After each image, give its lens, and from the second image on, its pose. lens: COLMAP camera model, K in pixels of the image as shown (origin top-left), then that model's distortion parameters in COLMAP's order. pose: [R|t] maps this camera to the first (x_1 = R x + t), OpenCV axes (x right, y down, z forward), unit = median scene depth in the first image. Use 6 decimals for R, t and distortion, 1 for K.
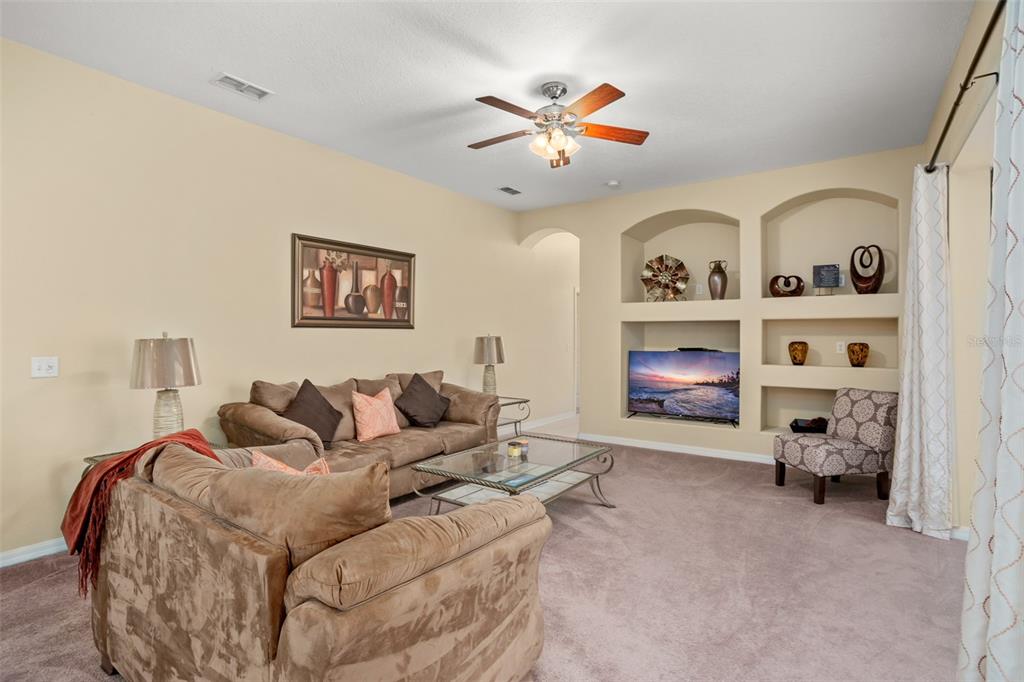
lens RADIAL K [[497.3, 0, 506.6], [0, 497.3, 339.0], [0, 0, 1]] dist [-0.051311, 0.017546]
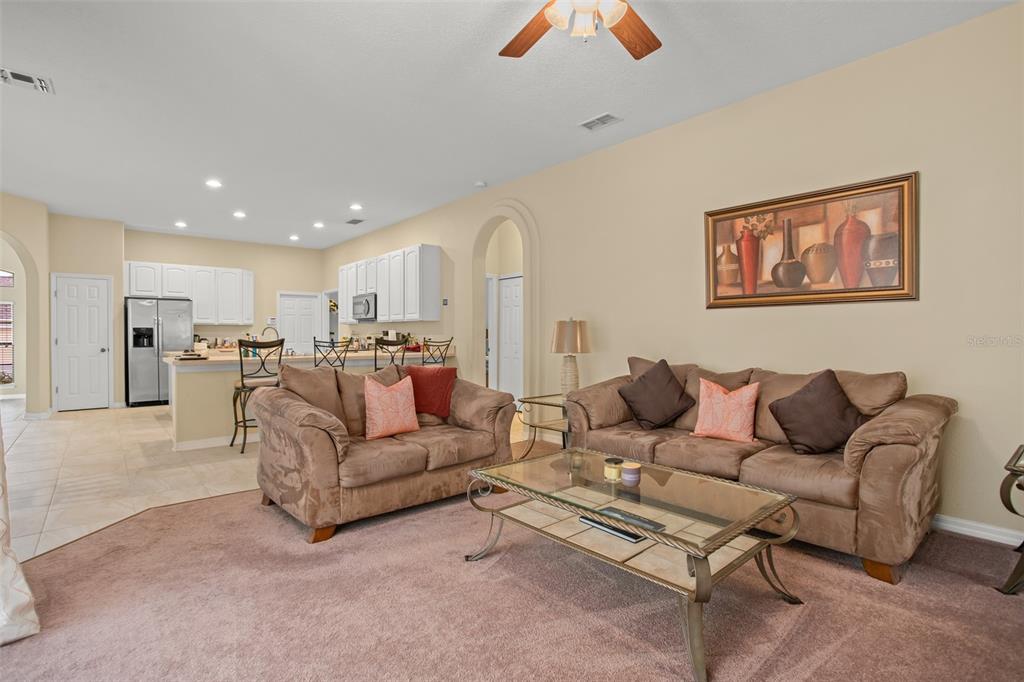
lens RADIAL K [[497.3, 0, 508.0], [0, 497.3, 335.2], [0, 0, 1]] dist [-0.051311, 0.017546]
pose [[-0.230507, 0.001989, -0.973069, 0.495535], [-0.007919, 0.999961, 0.003920, 0.022658], [0.973038, 0.008610, -0.230482, 0.695929]]
